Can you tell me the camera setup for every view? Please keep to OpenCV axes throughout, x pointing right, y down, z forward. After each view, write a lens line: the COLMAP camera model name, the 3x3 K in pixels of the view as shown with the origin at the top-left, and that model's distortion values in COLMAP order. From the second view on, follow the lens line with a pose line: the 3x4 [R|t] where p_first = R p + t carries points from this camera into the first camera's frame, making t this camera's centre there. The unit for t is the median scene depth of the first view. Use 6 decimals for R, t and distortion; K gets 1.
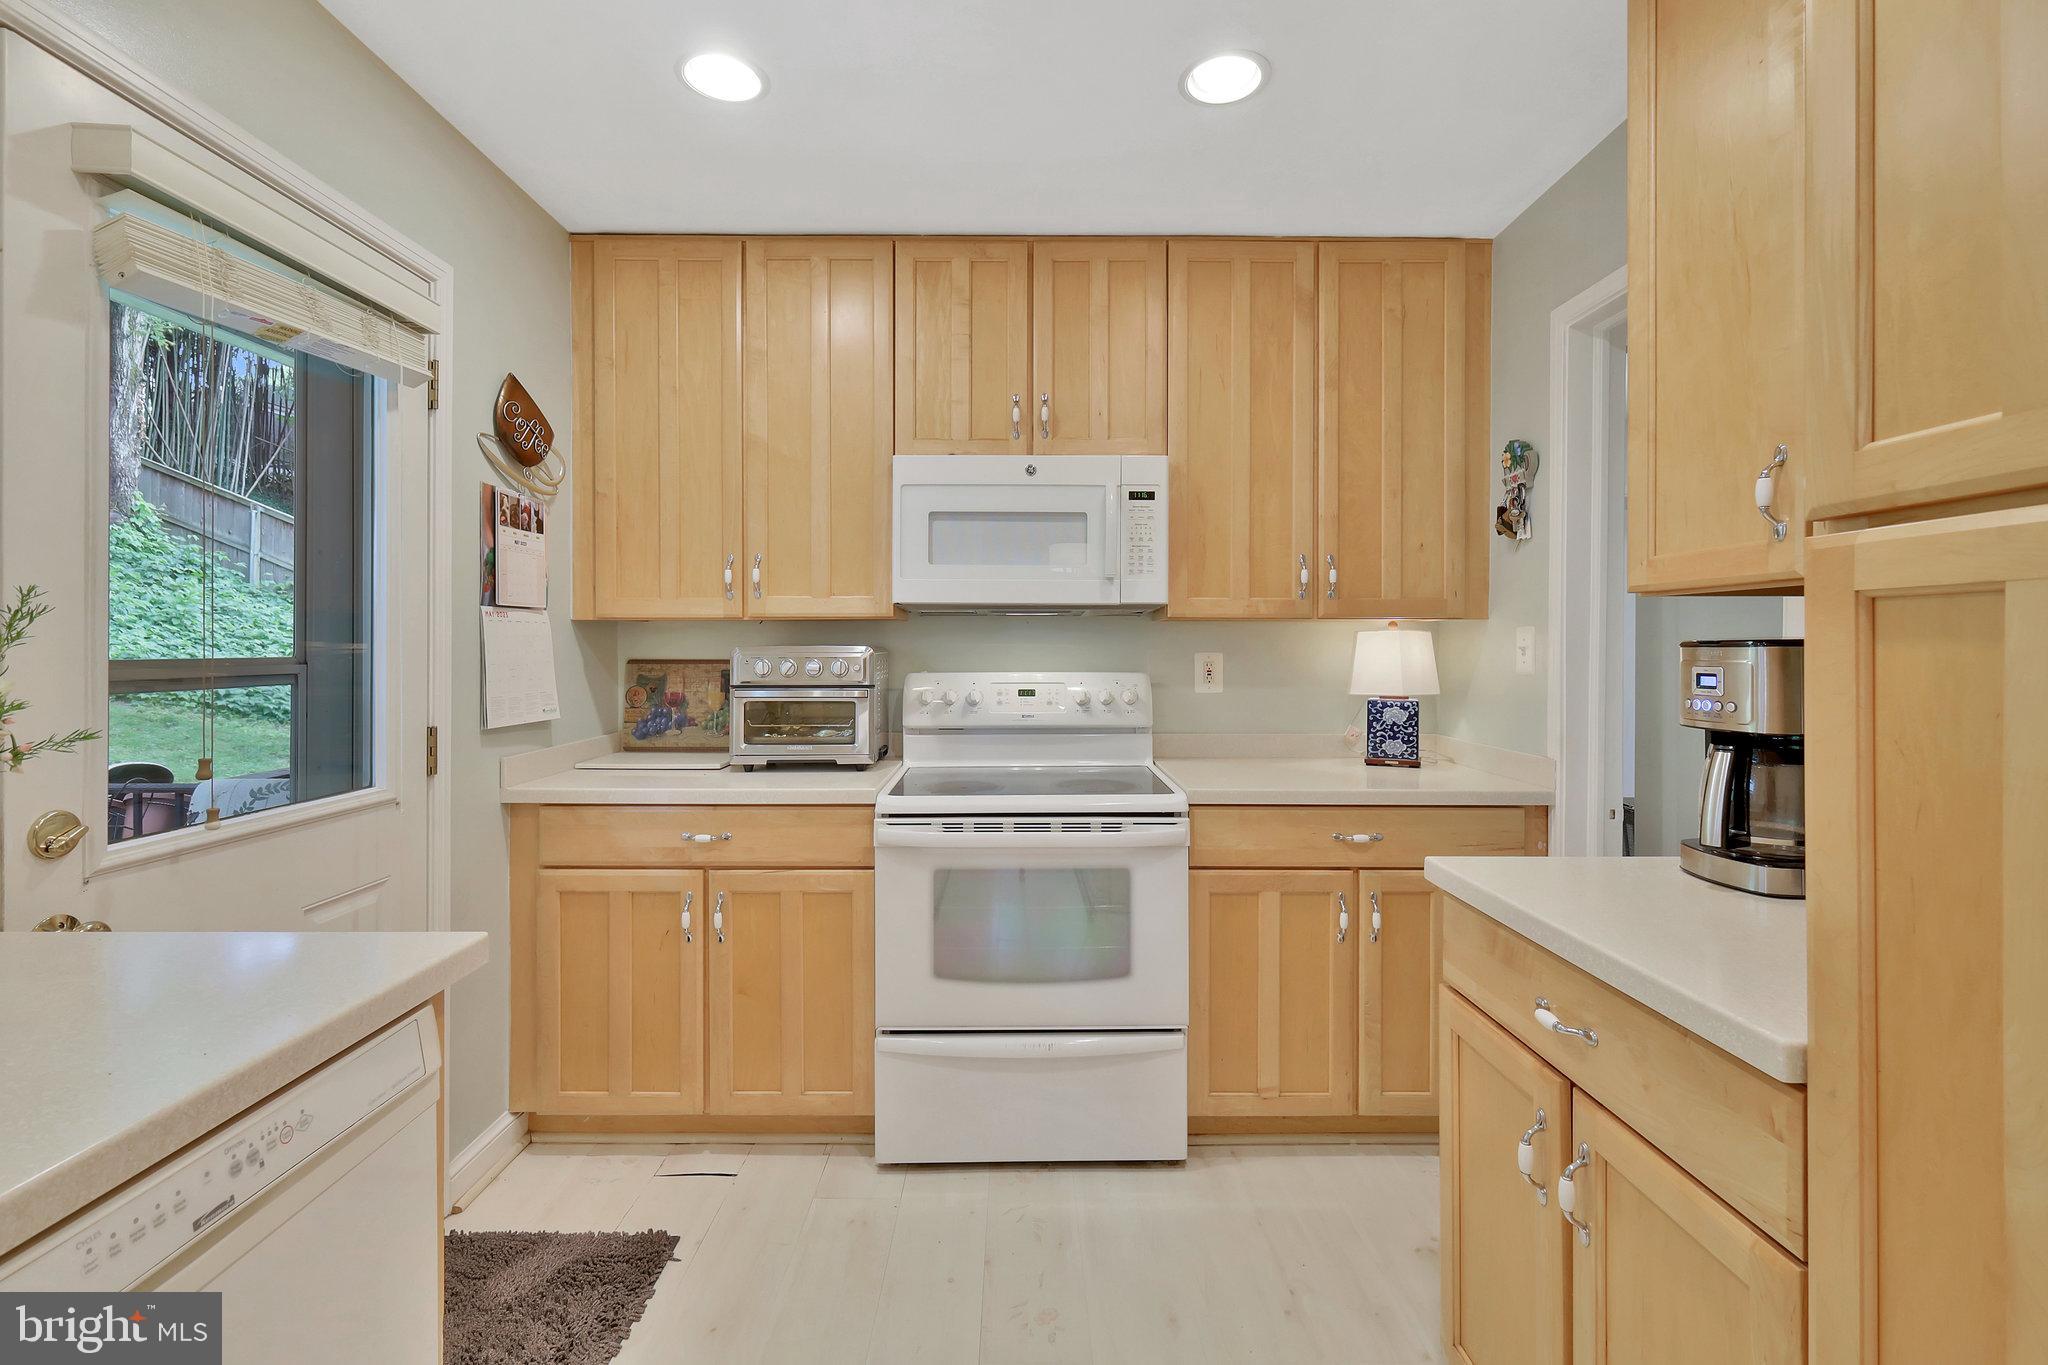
lens RADIAL K [[902.1, 0, 1020.8], [0, 902.1, 665.4], [0, 0, 1]] dist [0.000652, 0.000089]
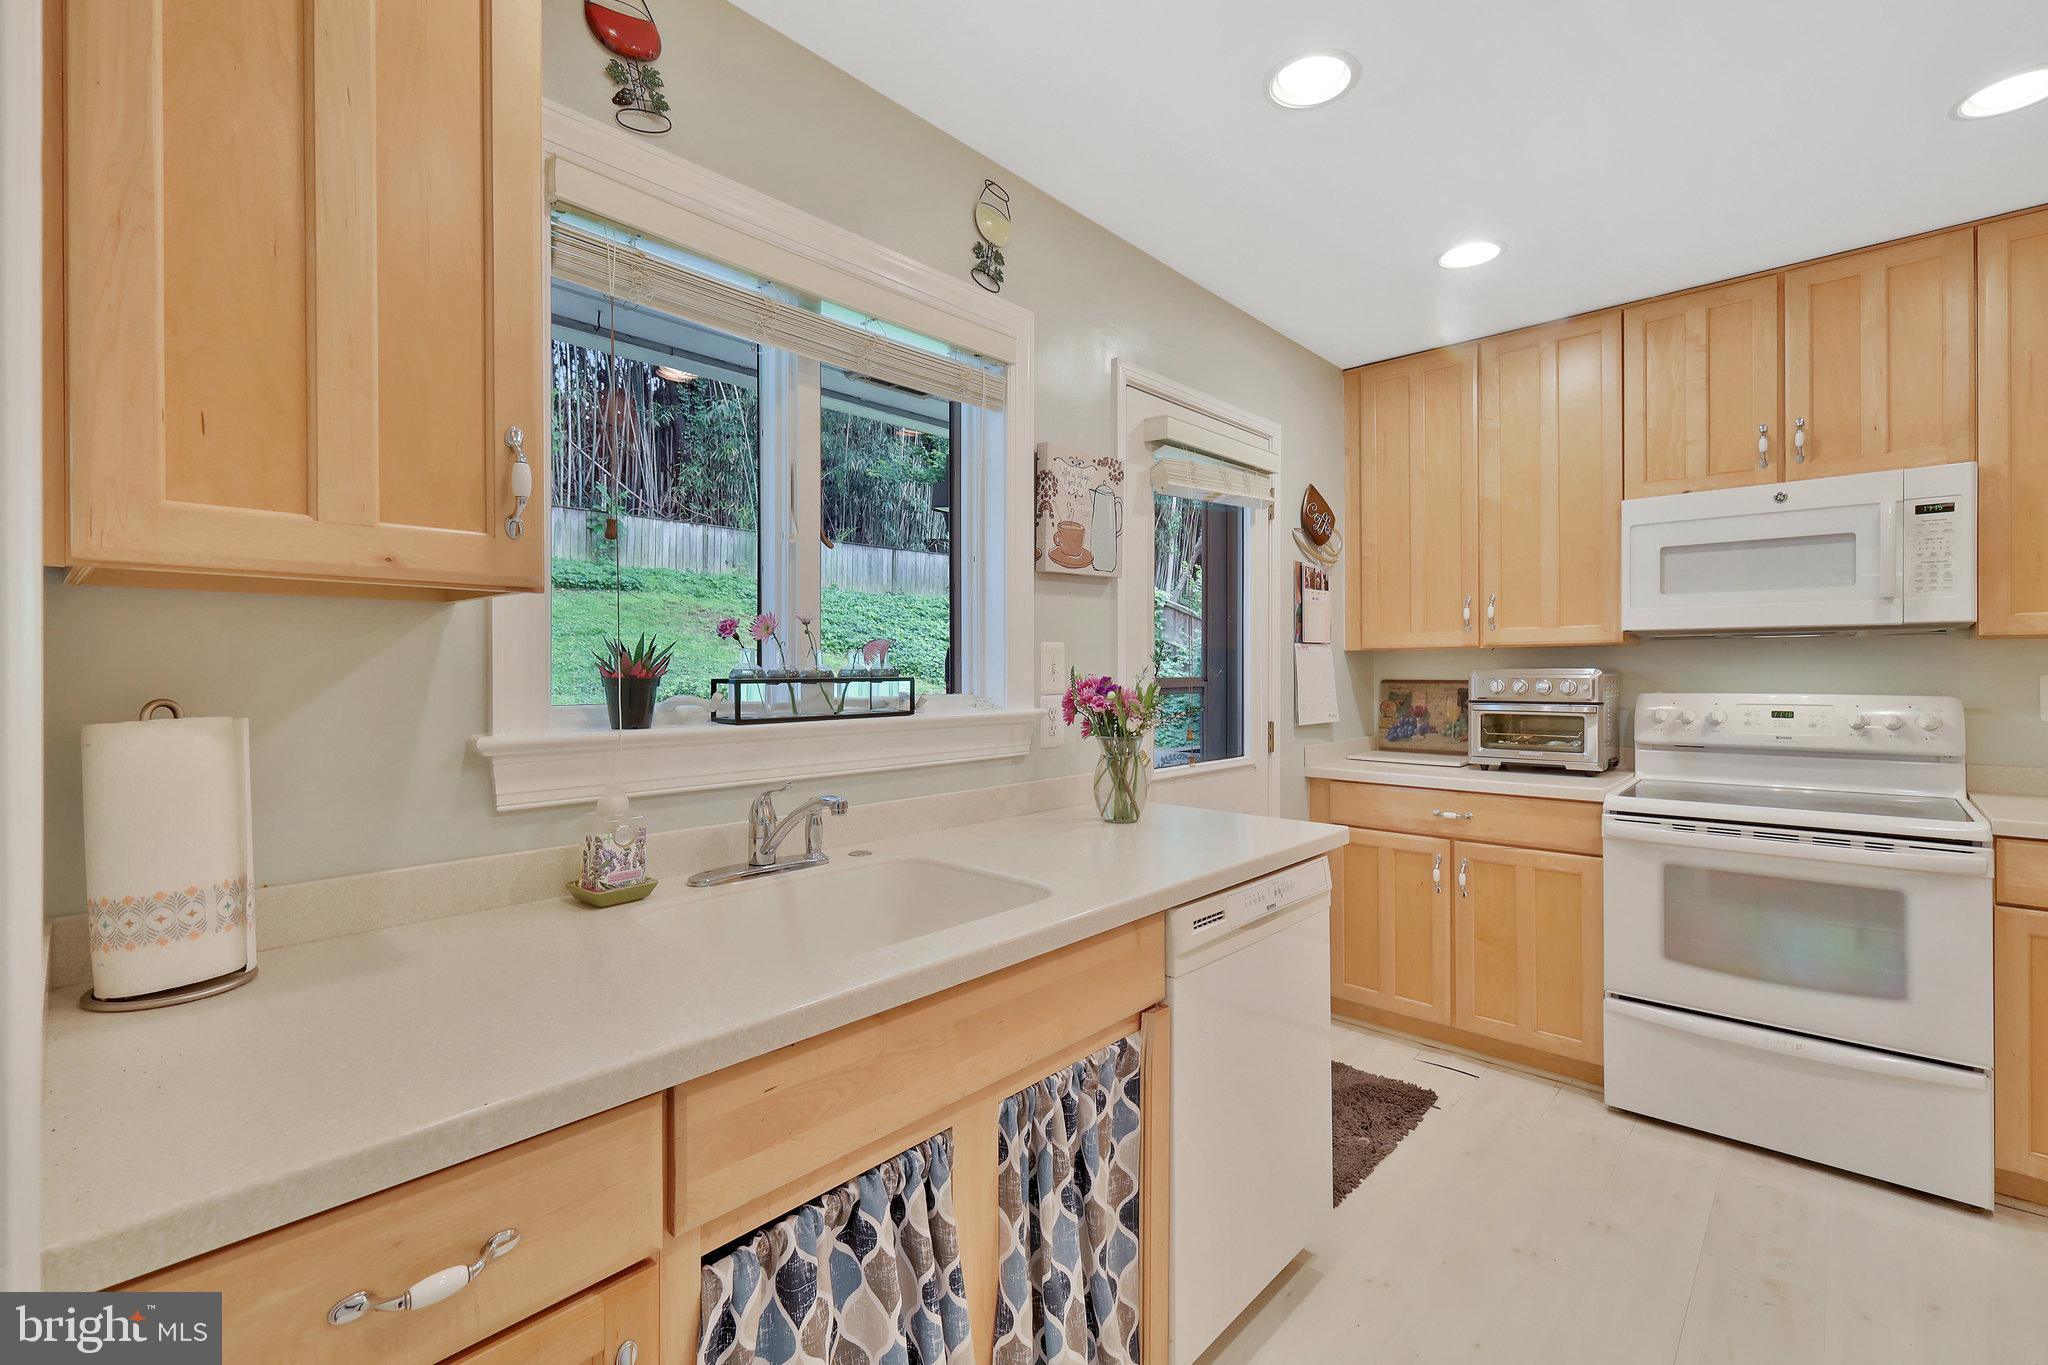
lens RADIAL K [[902.1, 0, 1020.8], [0, 902.1, 665.4], [0, 0, 1]] dist [0.000652, 0.000089]
pose [[0.737245, -0.007008, -0.675589, 0.067661], [-0.009625, 0.999736, -0.020874, 0.005599], [0.675557, 0.021892, 0.736983, -0.349943]]
